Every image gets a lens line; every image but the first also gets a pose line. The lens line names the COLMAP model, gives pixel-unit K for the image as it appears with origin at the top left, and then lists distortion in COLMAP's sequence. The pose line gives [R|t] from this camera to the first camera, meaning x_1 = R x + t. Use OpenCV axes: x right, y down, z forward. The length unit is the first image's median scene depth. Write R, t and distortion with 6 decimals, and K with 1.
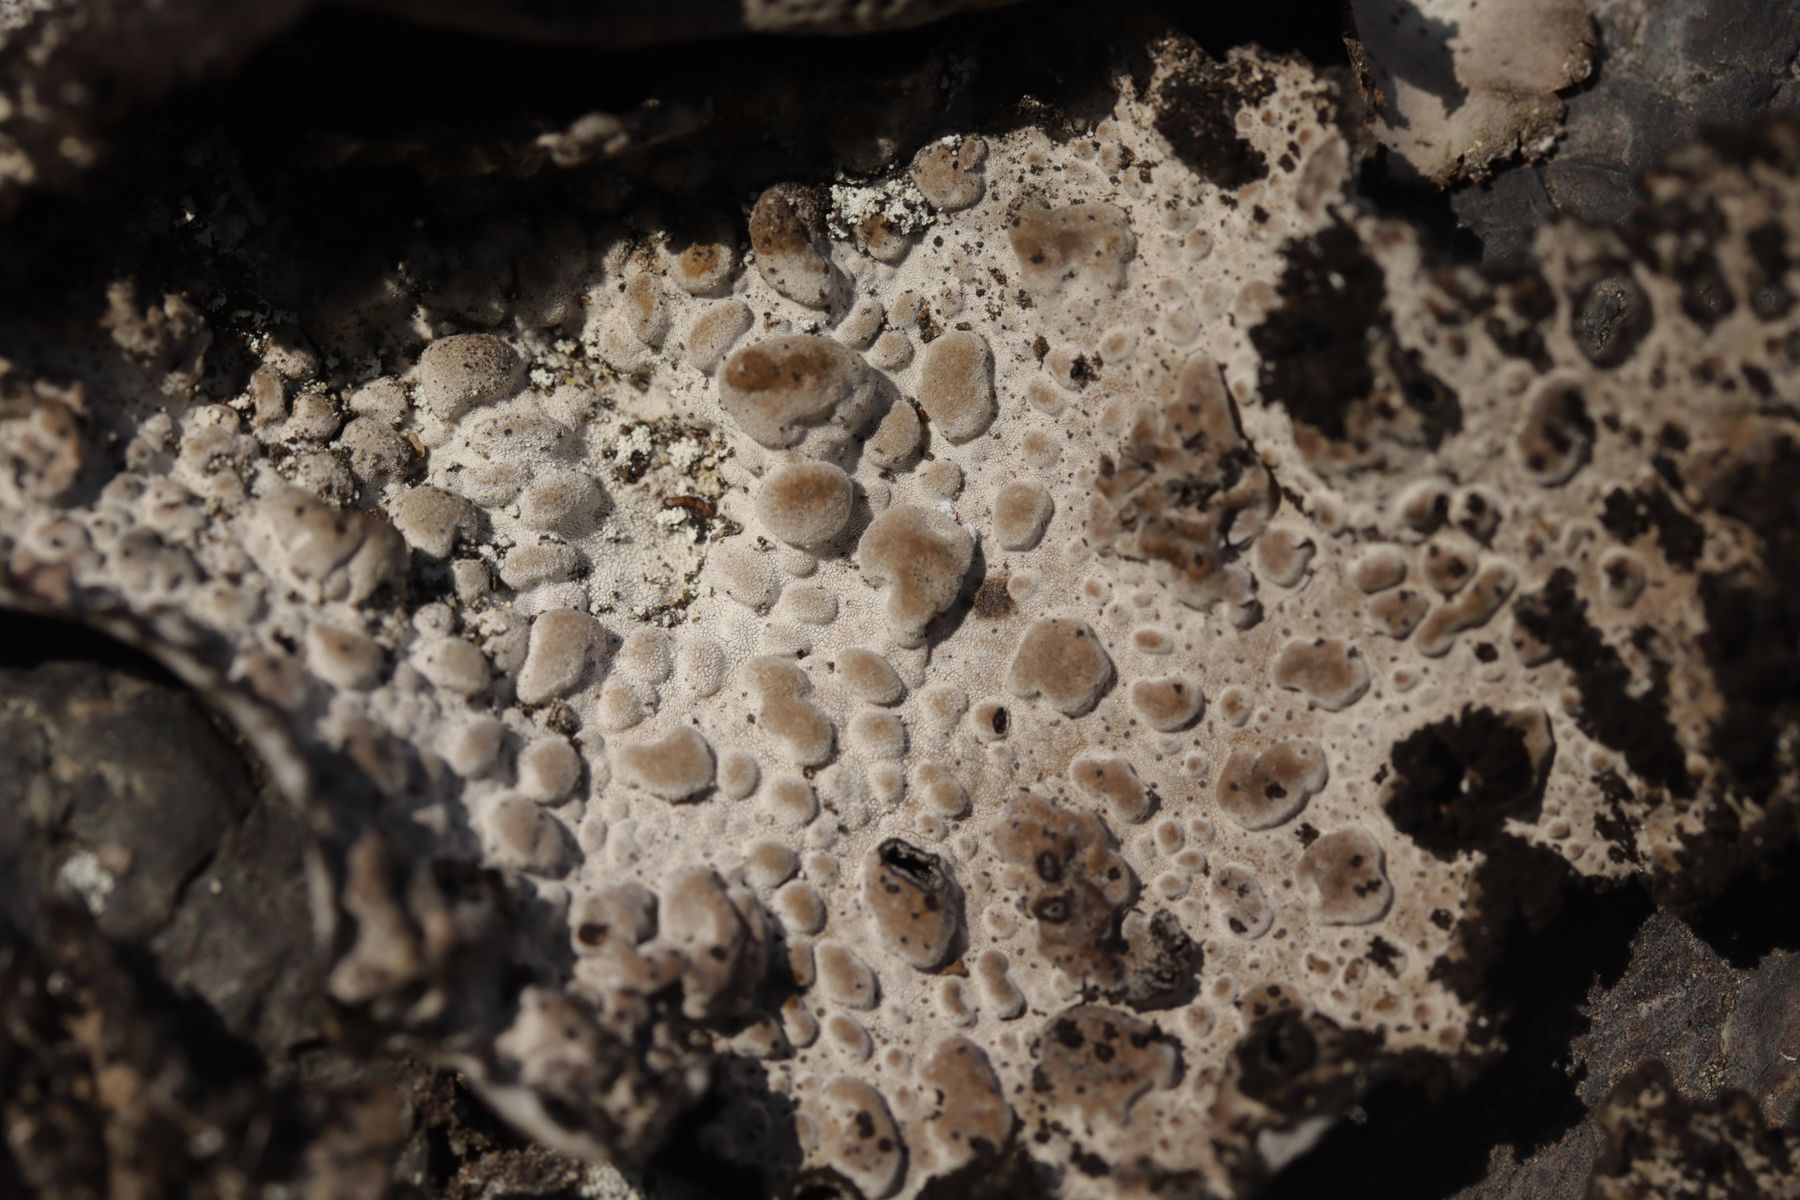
lens RADIAL K [[9509.0, 0, 900.0], [0, 9509.0, 600.0], [0, 0, 1]] dist [0.049903, -2.029902]
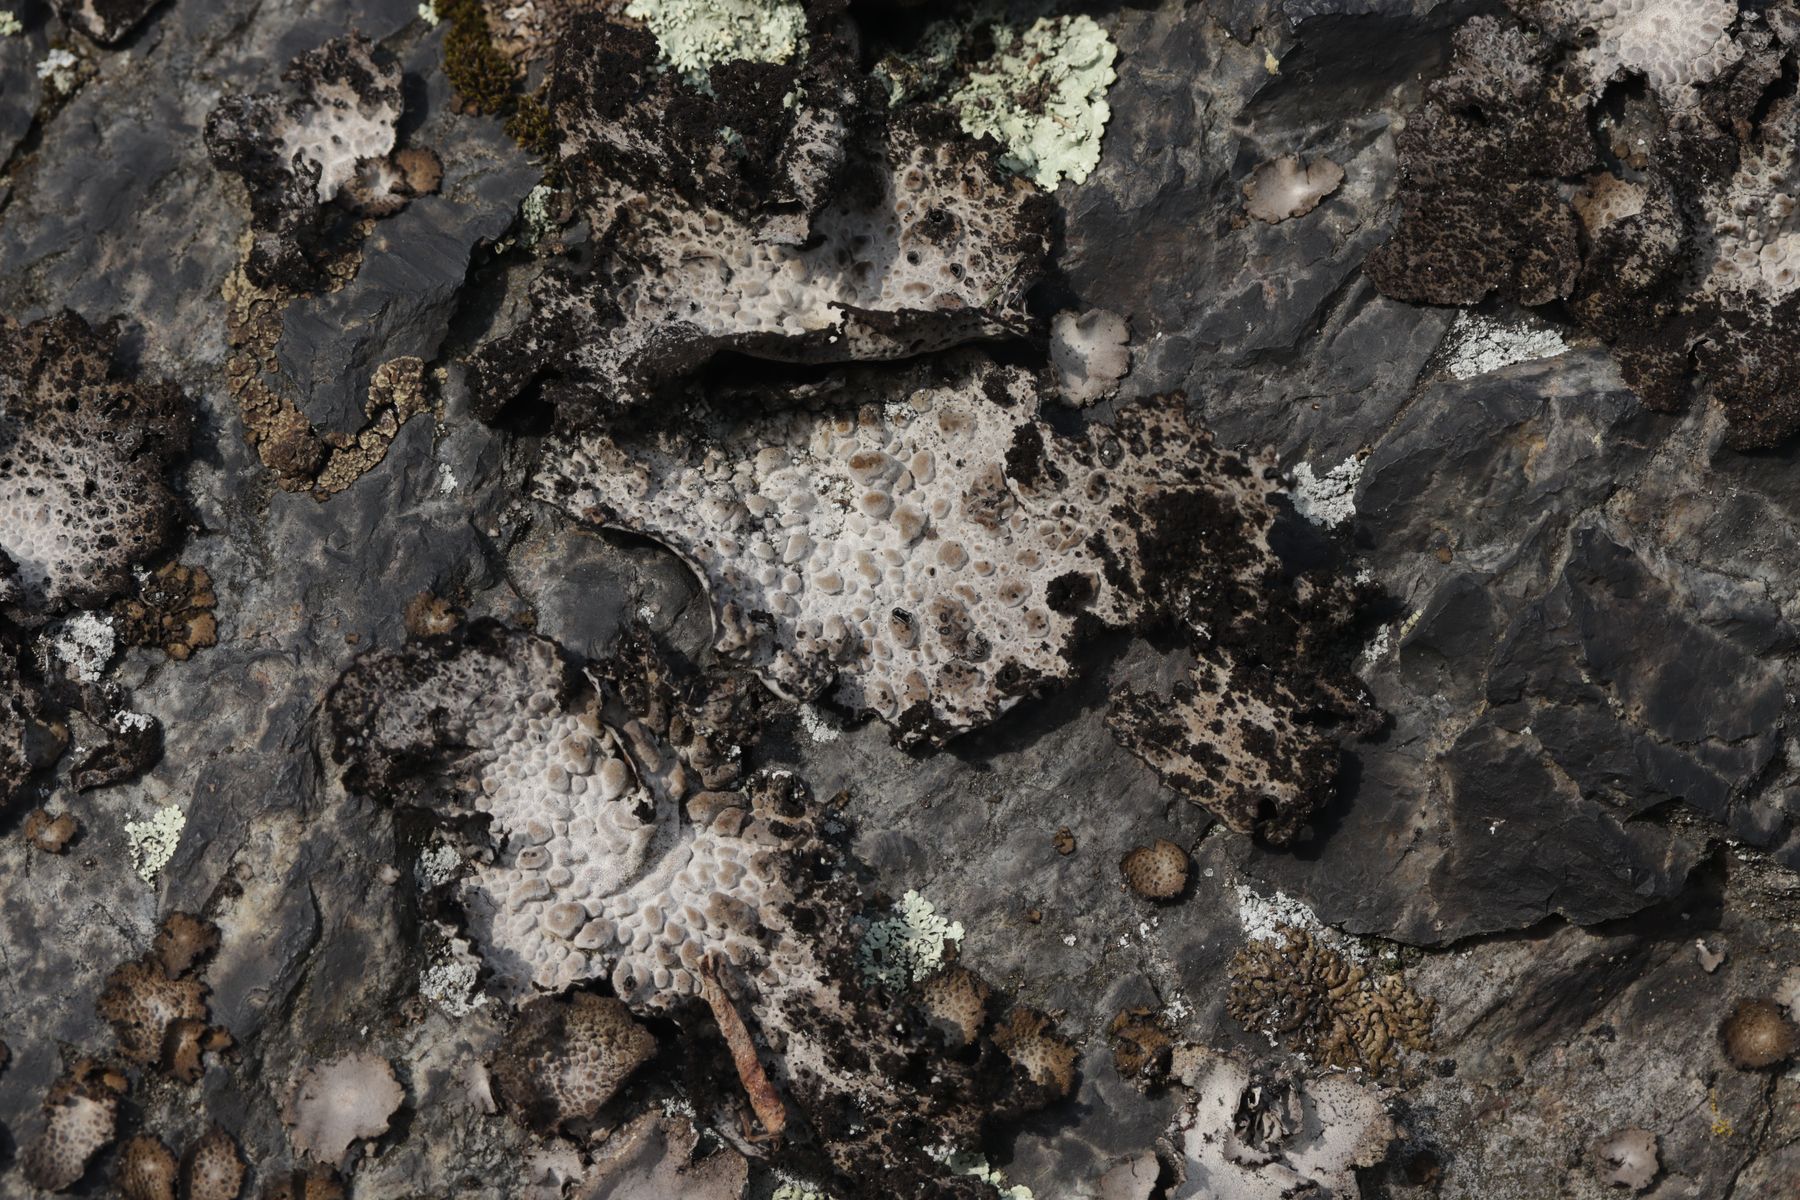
lens RADIAL K [[9509.0, 0, 900.0], [0, 9509.0, 600.0], [0, 0, 1]] dist [0.049903, -2.029902]
pose [[0.993462, 0.023496, -0.111717, 0.362896], [-0.021096, 0.999522, 0.022620, -0.050858], [0.112195, -0.020115, 0.993483, -2.220667]]
